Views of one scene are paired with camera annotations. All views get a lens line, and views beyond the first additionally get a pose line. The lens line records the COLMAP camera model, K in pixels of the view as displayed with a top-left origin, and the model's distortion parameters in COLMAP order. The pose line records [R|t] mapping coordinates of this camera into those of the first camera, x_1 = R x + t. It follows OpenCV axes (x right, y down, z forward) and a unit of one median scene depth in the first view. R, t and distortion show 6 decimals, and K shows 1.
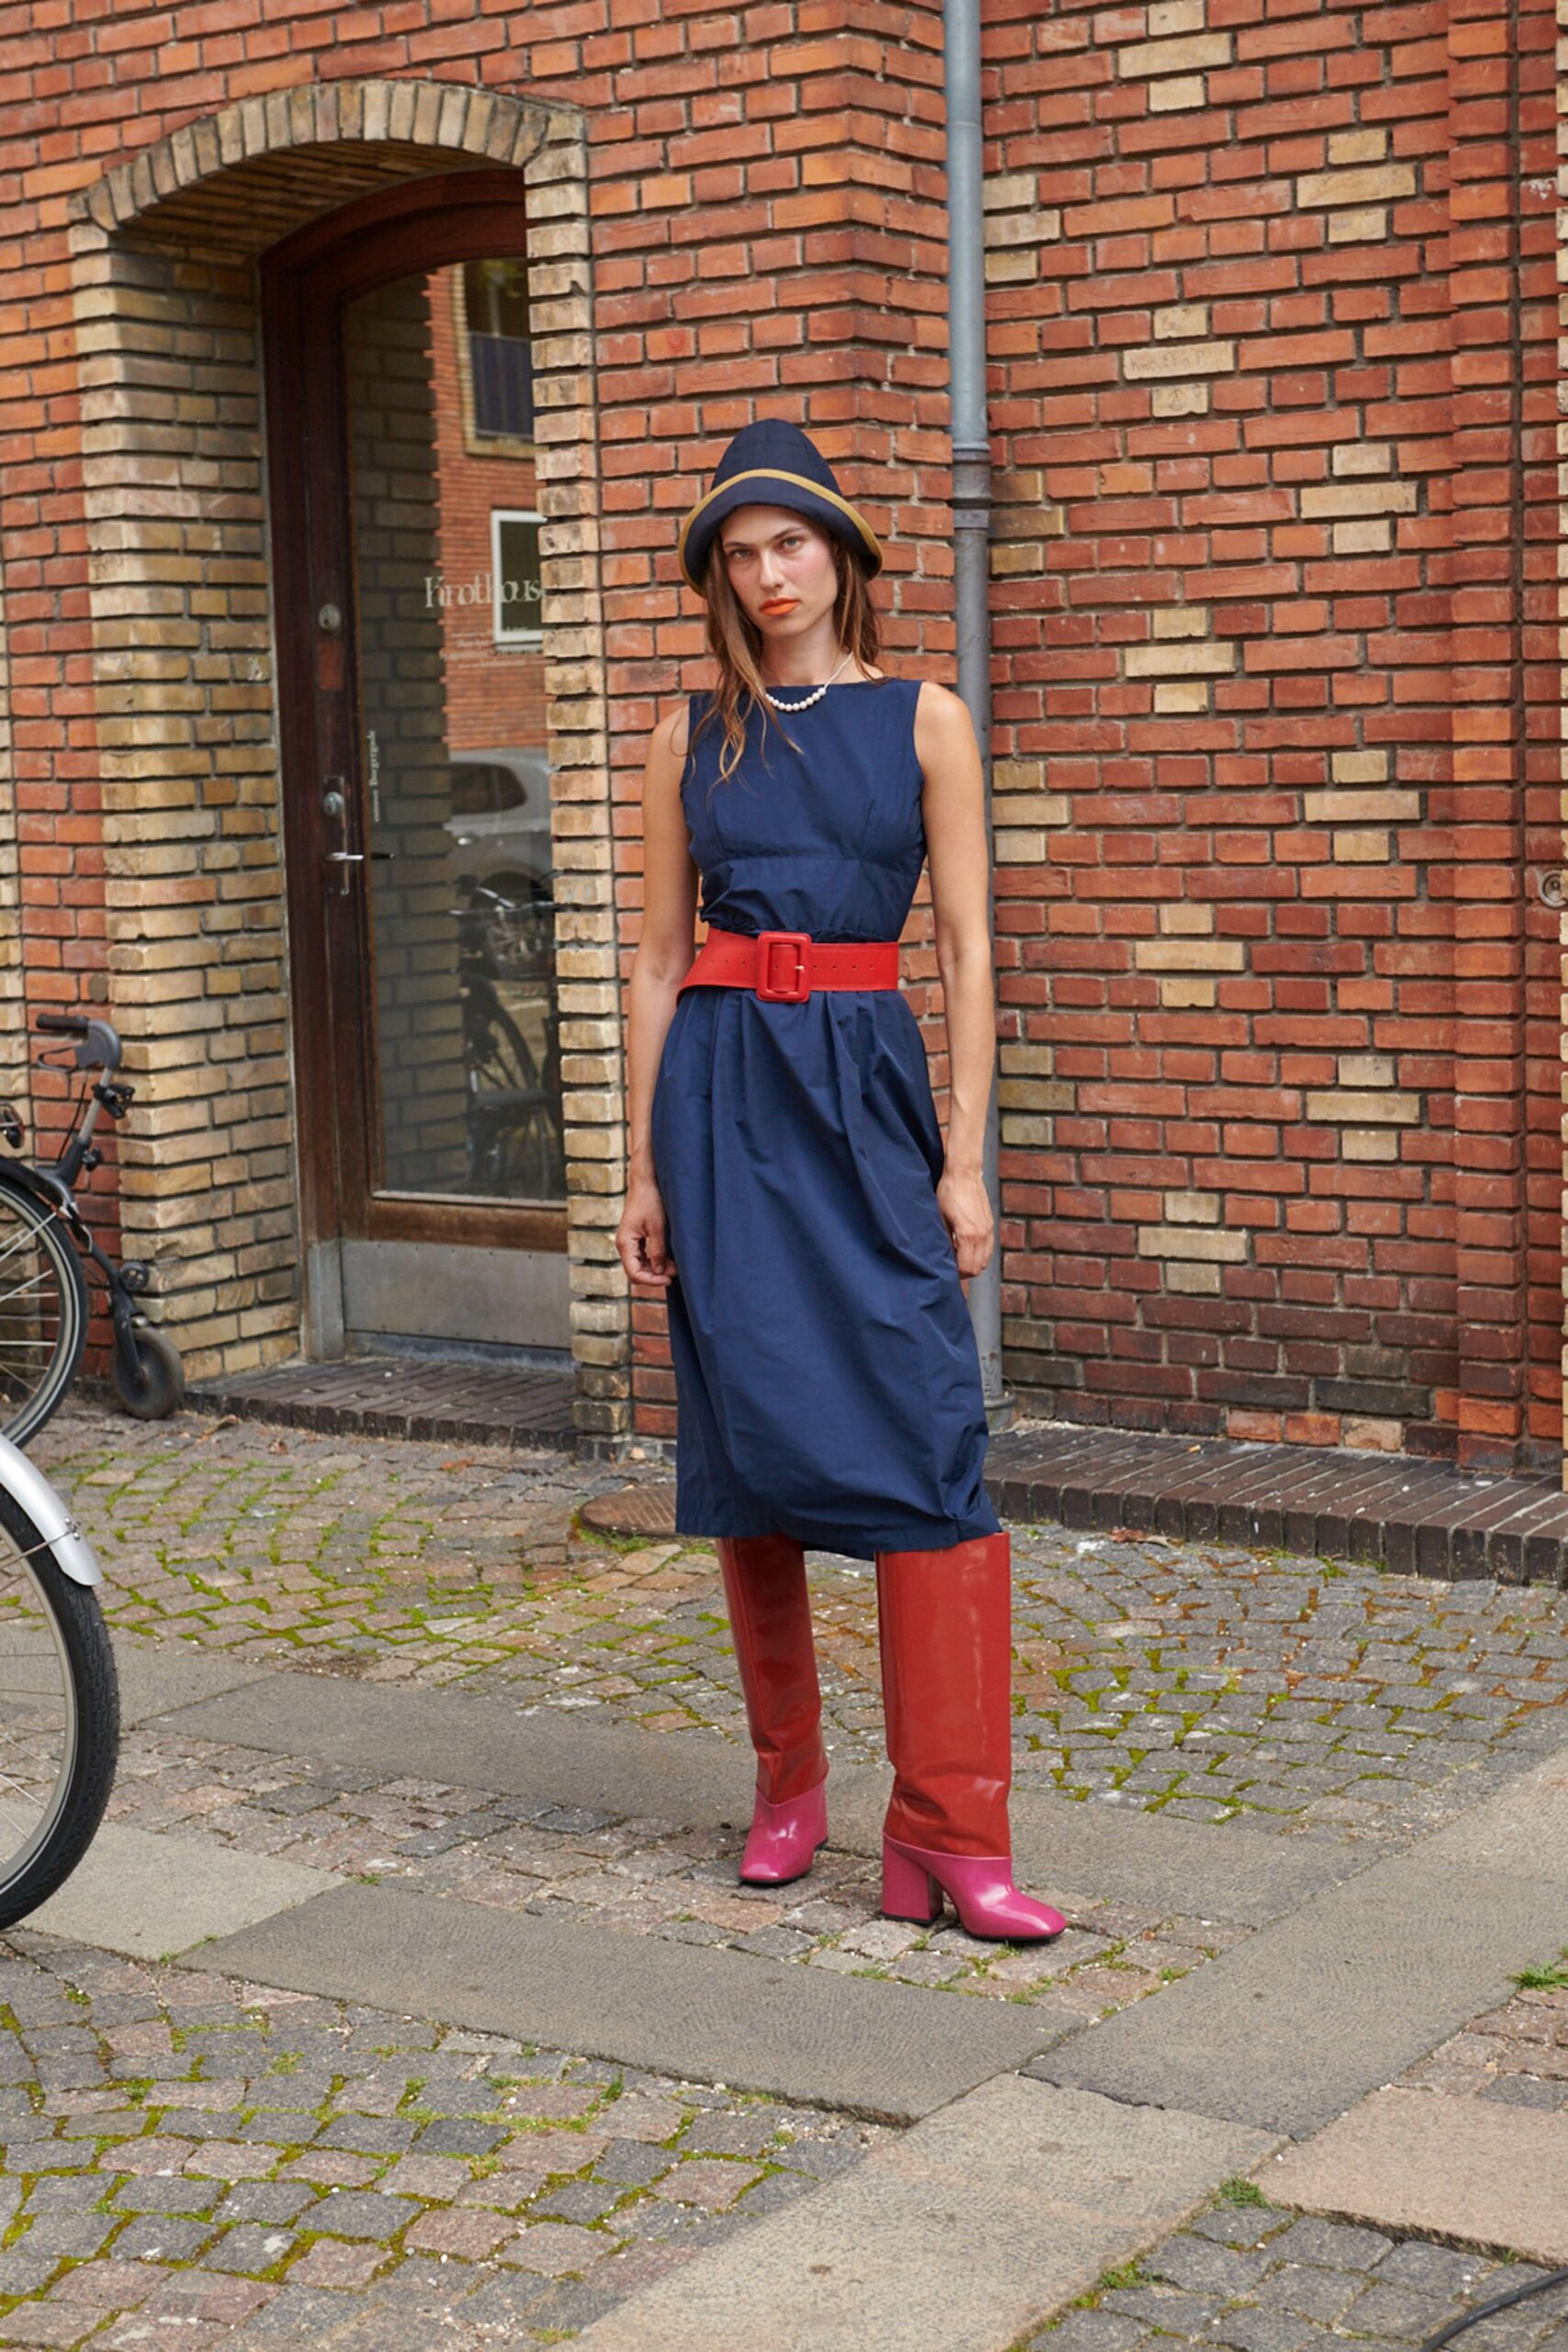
lens RADIAL K [[3675.2, 0, 824.1], [0, 3675.2, 1134.5], [0, 0, 1]] dist [0.008080, -0.101800]
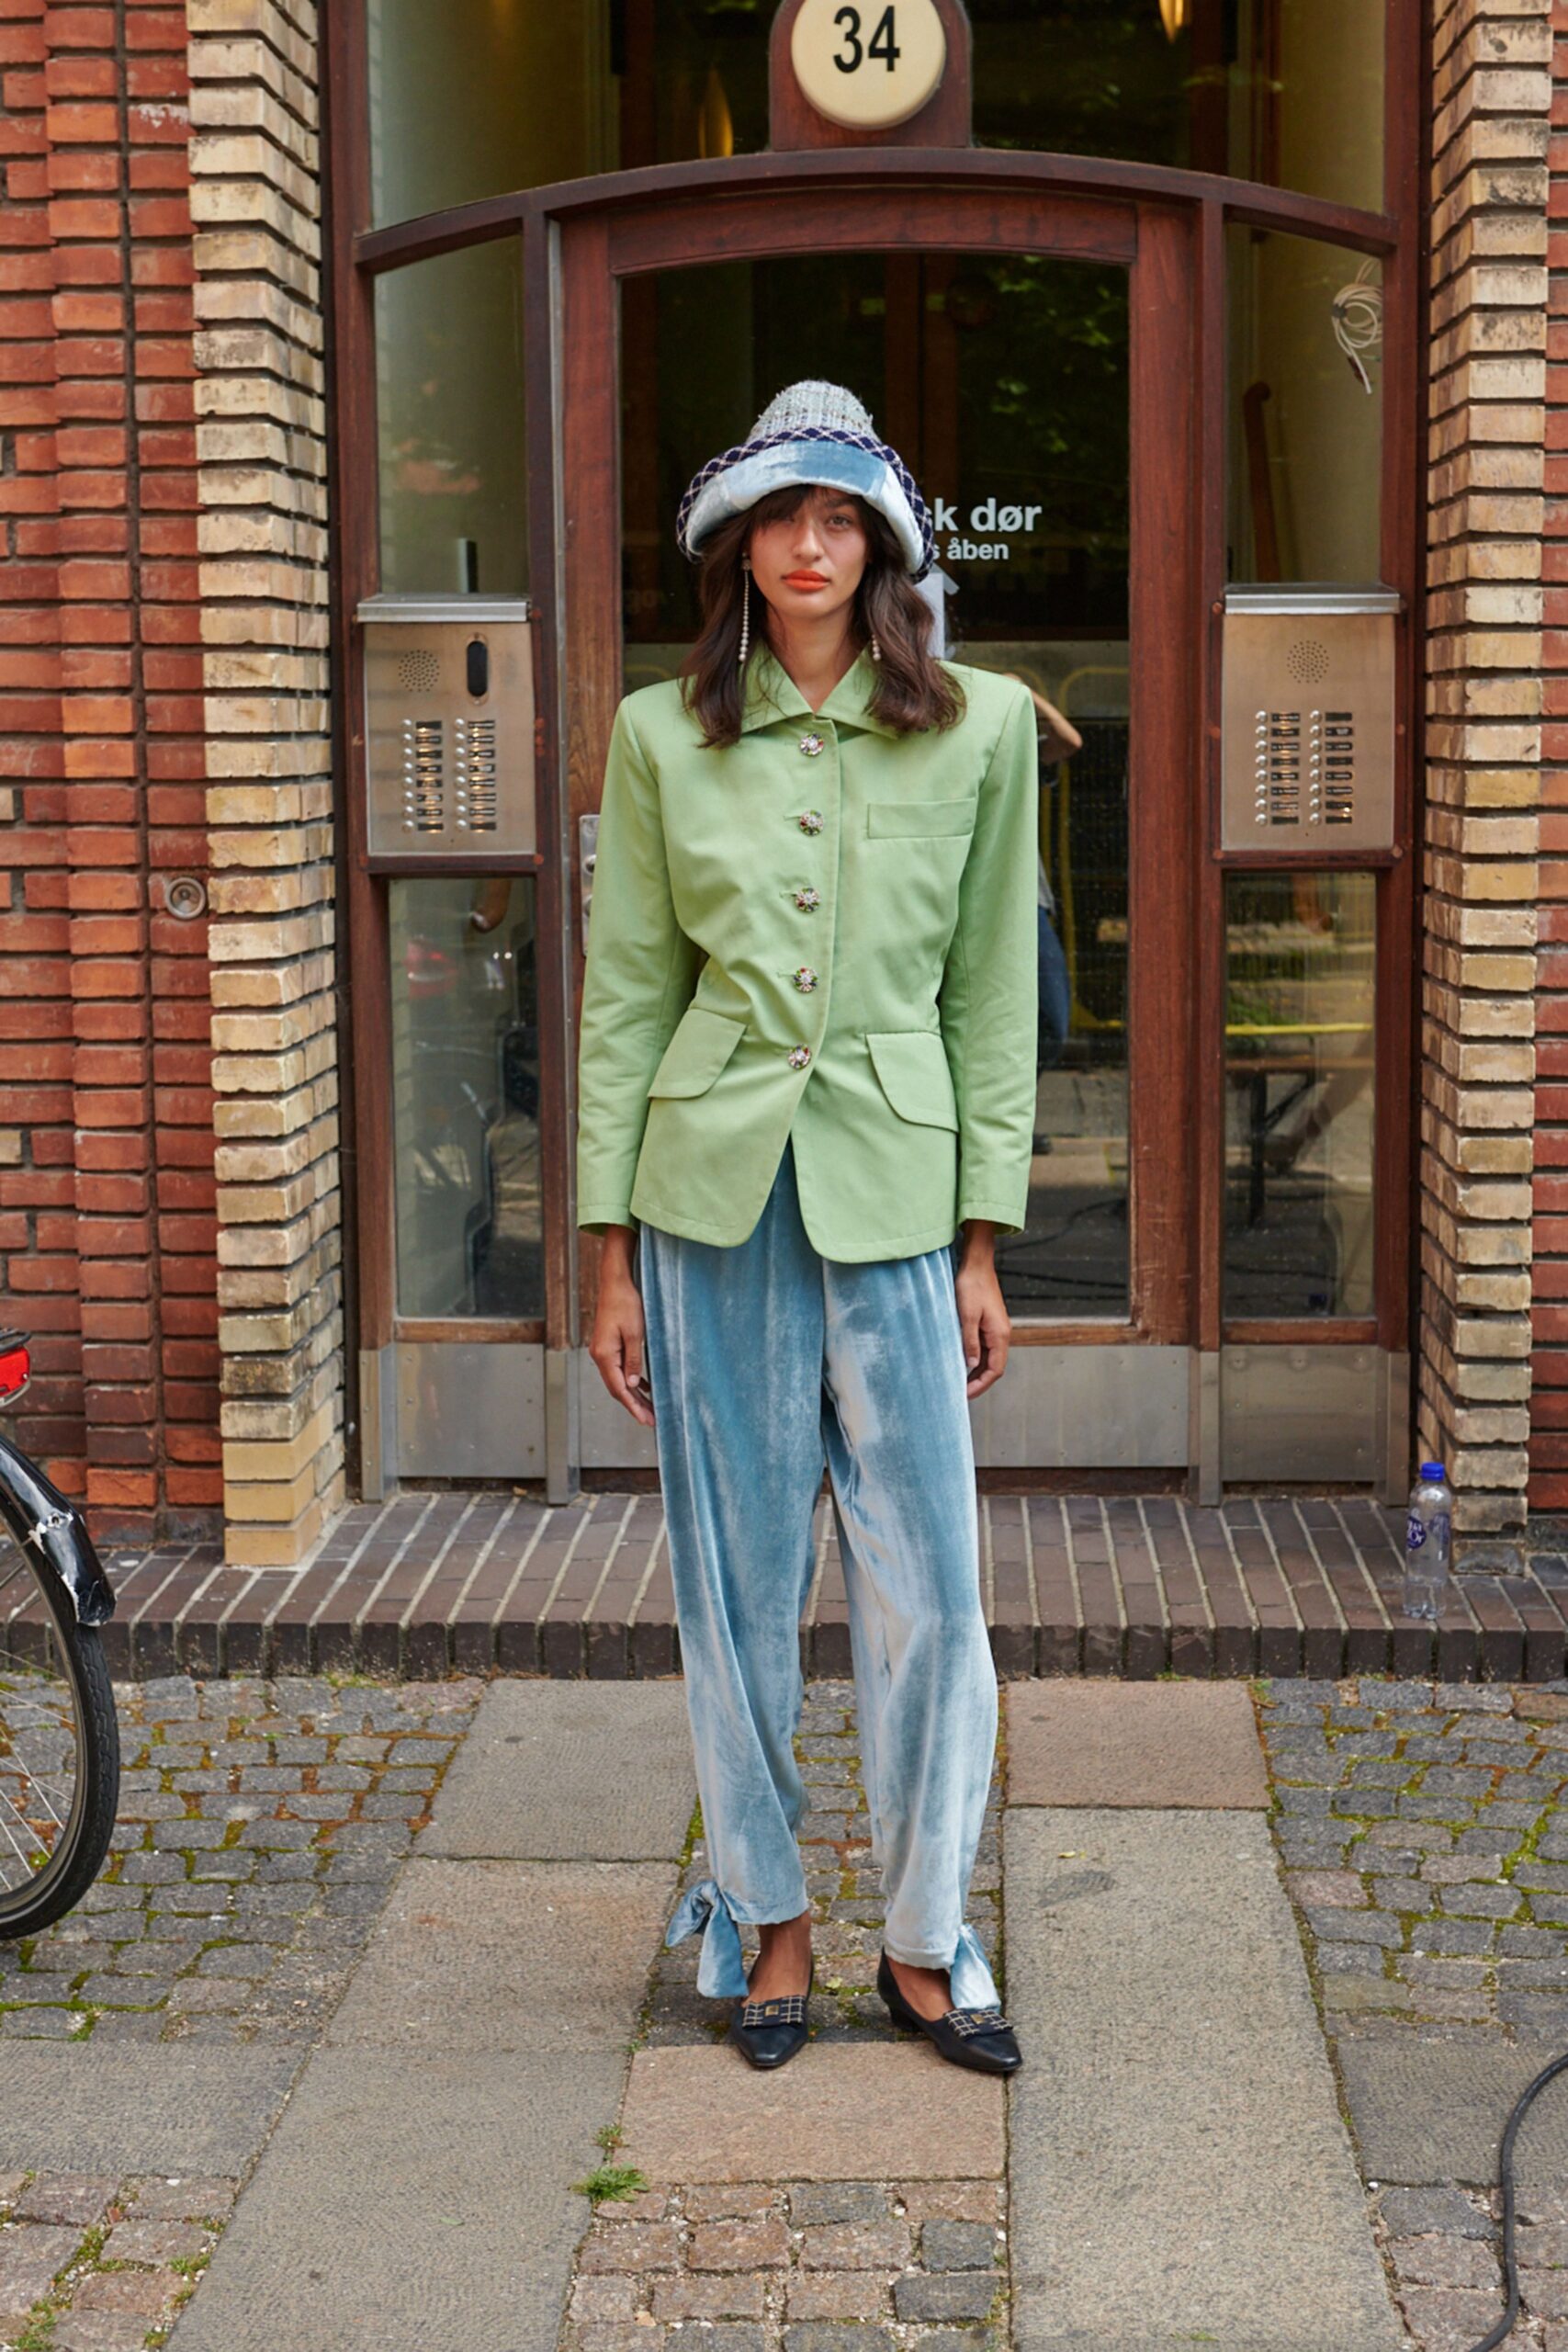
lens RADIAL K [[3509.1, 0, 784.2], [0, 3509.1, 1134.1], [0, 0, 1]] dist [0.013696, -0.081383]
pose [[0.855443, -0.040860, 0.516282, -0.118054], [0.037650, 0.999152, 0.016692, -0.017295], [-0.516527, 0.005158, 0.856256, 0.180547]]
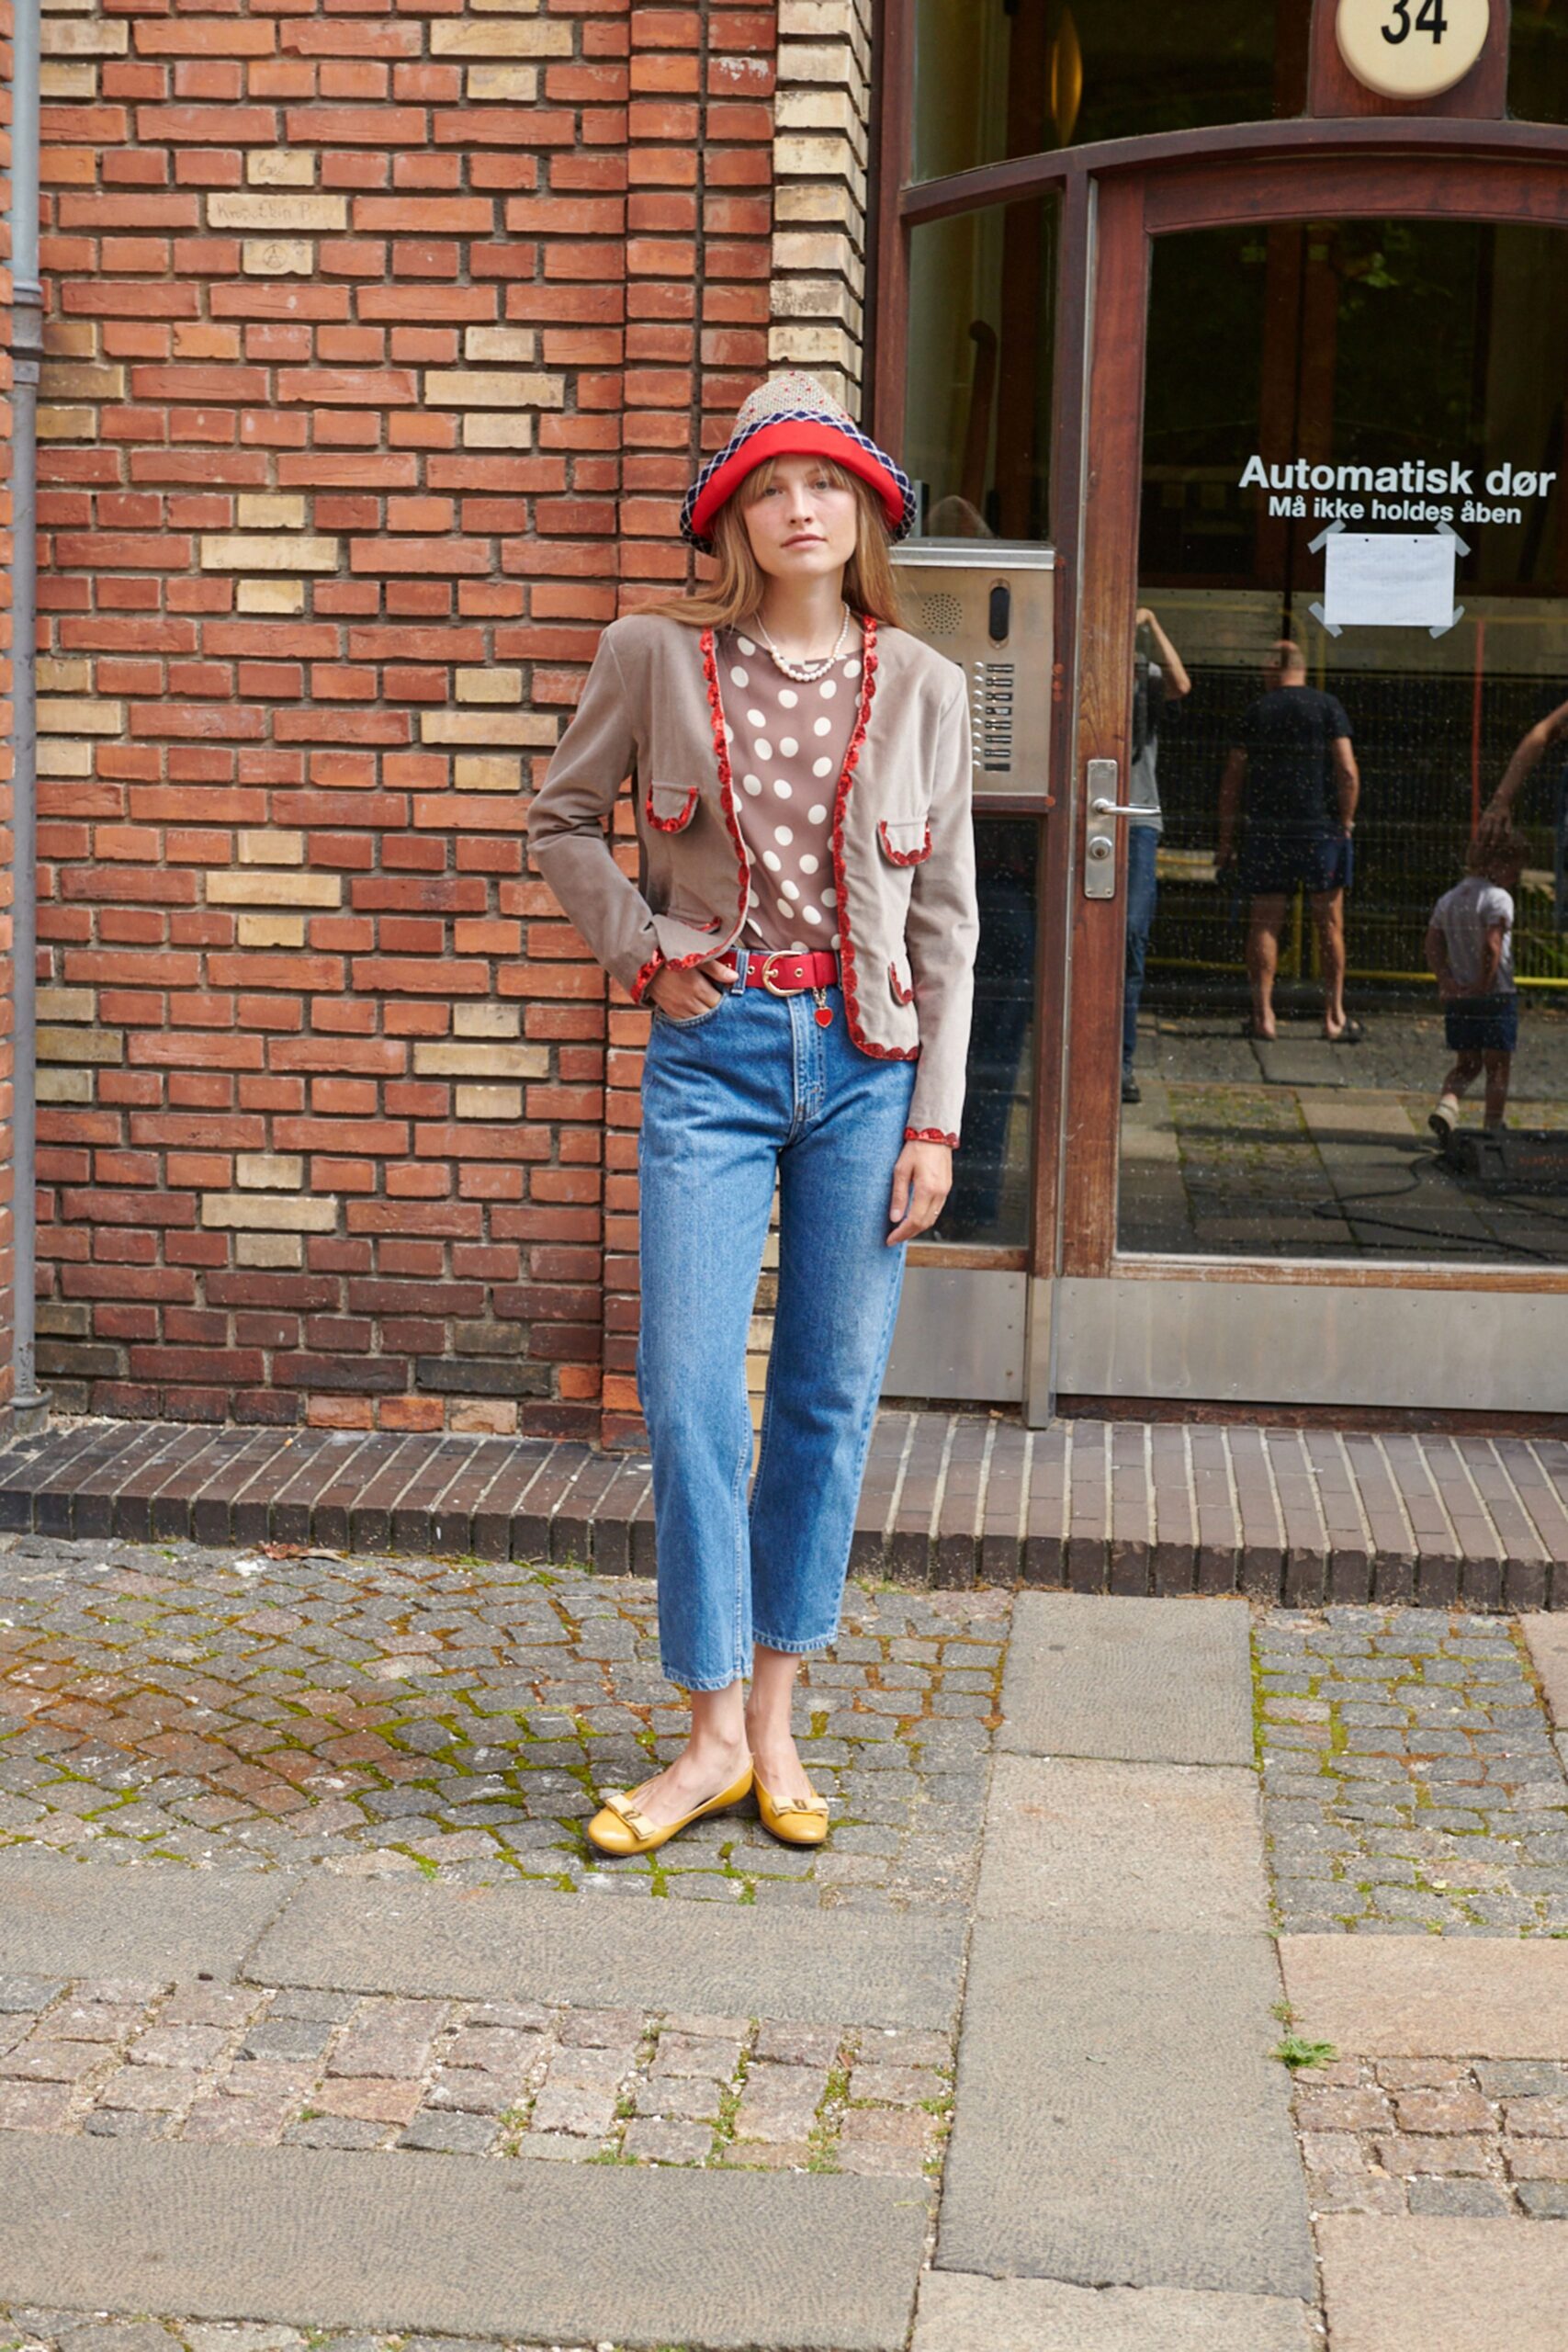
lens RADIAL K [[3594.9, 0, 786.3], [0, 3594.9, 1140.9], [0, 0, 1]] dist [0.015211, -0.131243]
pose [[0.871897, -0.017992, 0.489359, -0.227231], [0.001330, 0.999408, 0.034377, -0.018166], [-0.489688, -0.029322, 0.871405, 0.188161]]
